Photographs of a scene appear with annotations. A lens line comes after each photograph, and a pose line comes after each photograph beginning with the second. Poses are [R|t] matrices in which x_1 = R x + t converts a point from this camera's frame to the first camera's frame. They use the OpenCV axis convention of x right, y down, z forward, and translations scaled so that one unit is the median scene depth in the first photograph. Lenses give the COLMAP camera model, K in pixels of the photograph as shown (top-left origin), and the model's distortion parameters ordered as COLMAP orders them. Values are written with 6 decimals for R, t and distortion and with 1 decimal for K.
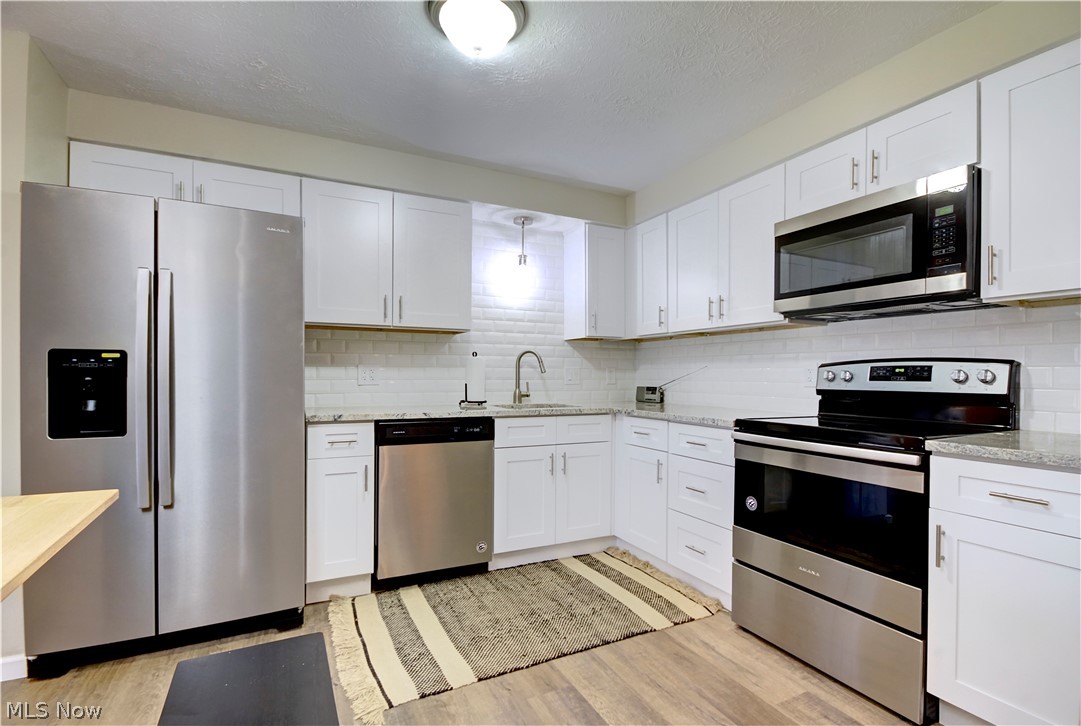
lens RADIAL K [[509.9, 0, 547.3], [0, 509.9, 378.2], [0, 0, 1]] dist [-0.003703, -0.000738]
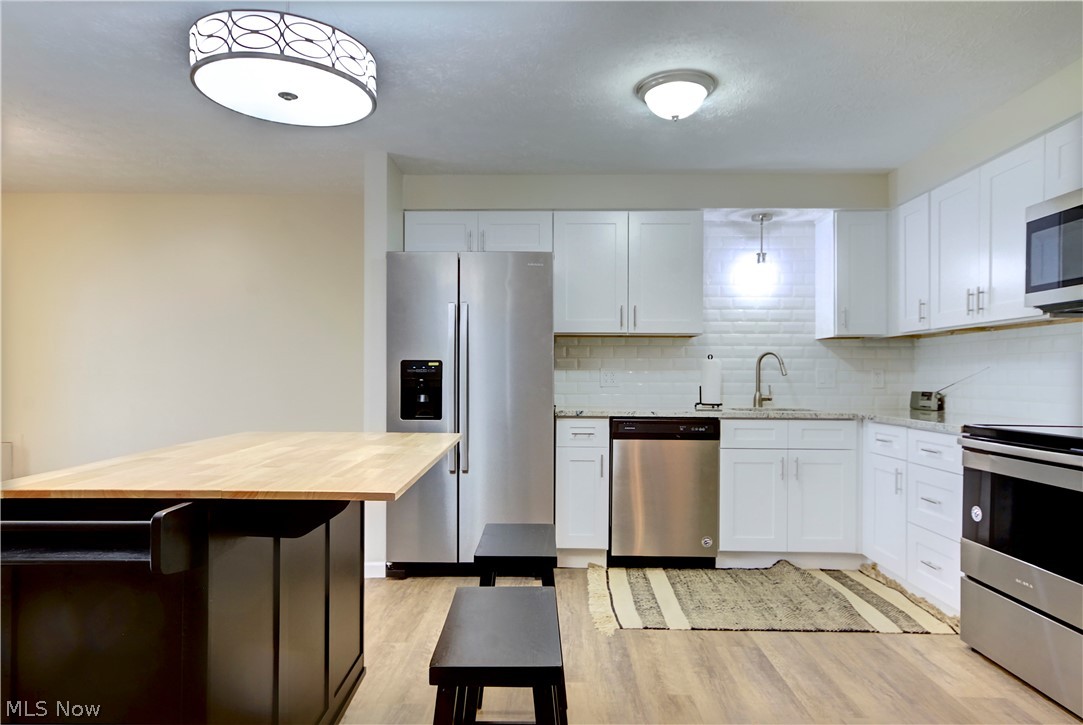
lens RADIAL K [[670.5, 0, 537.8], [0, 670.5, 378.5], [0, 0, 1]] dist [0.003405, 0.003917]
pose [[0.882247, 0.000501, -0.470787, 0.226050], [-0.003194, 0.999983, -0.004920, 0.003765], [0.470777, 0.005844, 0.882233, -0.404043]]
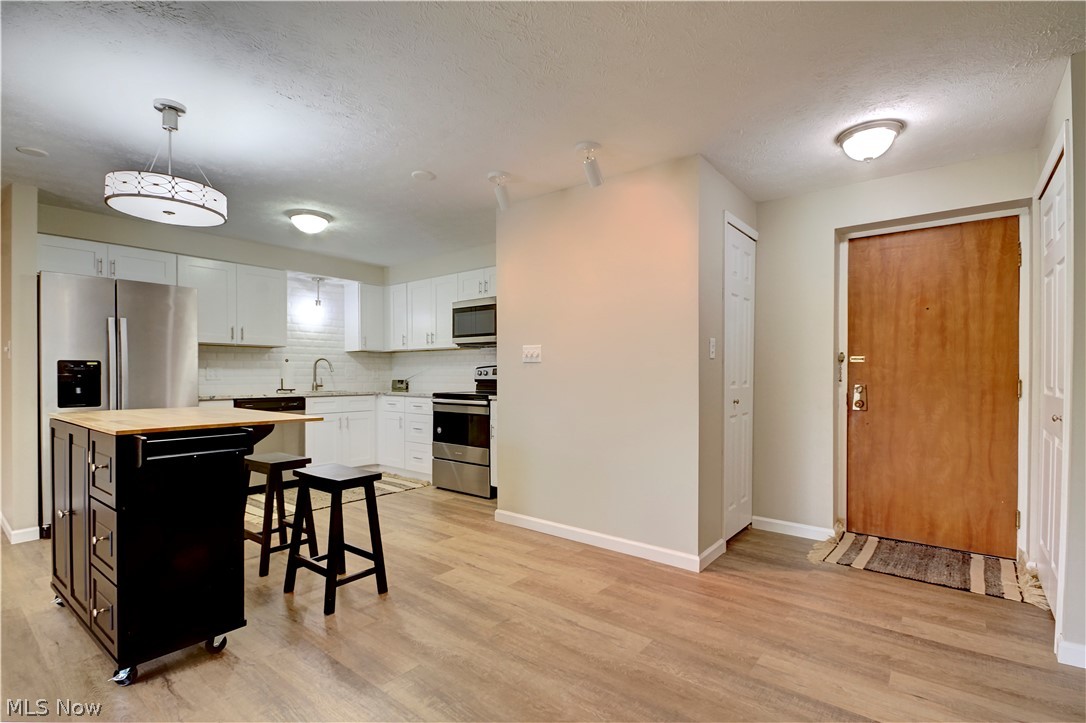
lens RADIAL K [[506.2, 0, 544.6], [0, 506.2, 378.1], [0, 0, 1]] dist [0.000244, -0.000086]
pose [[0.908688, -0.007891, 0.417402, -0.087576], [0.006501, 0.999968, 0.004750, 0.008267], [-0.417426, -0.001603, 0.908710, -1.016207]]
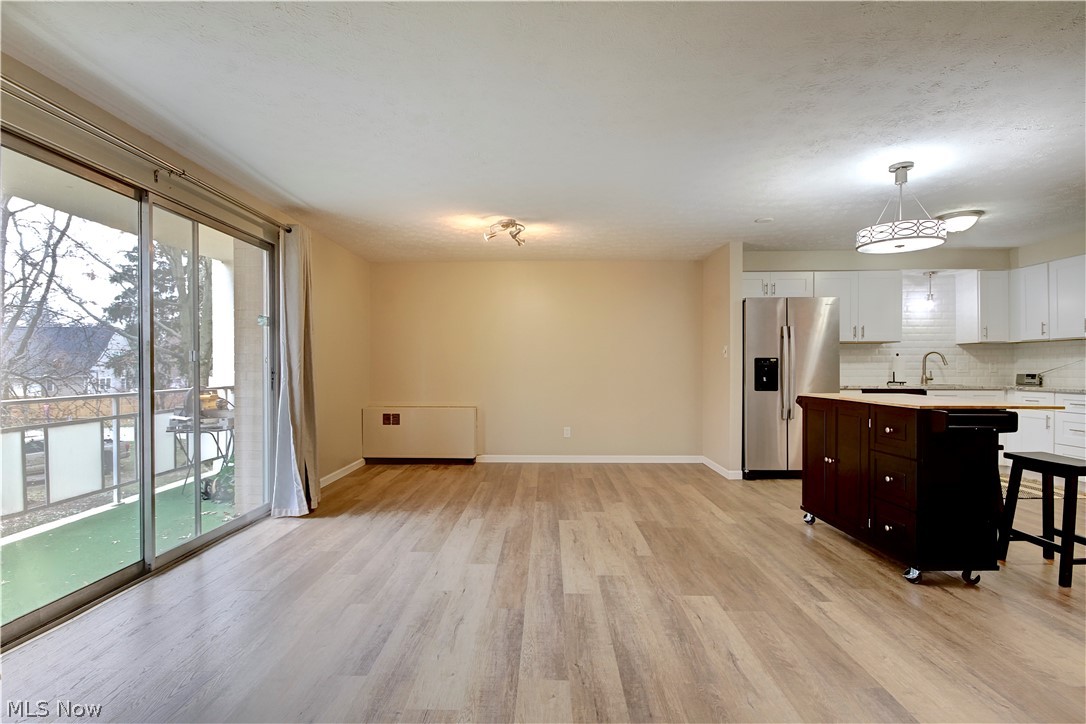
lens RADIAL K [[517.0, 0, 531.3], [0, 517.0, 368.5], [0, 0, 1]] dist [0.010724, -0.010420]
pose [[0.879087, -0.005668, -0.476629, -0.496562], [0.002850, 0.999974, -0.006634, 0.009613], [0.476654, 0.004474, 0.879080, -1.410016]]
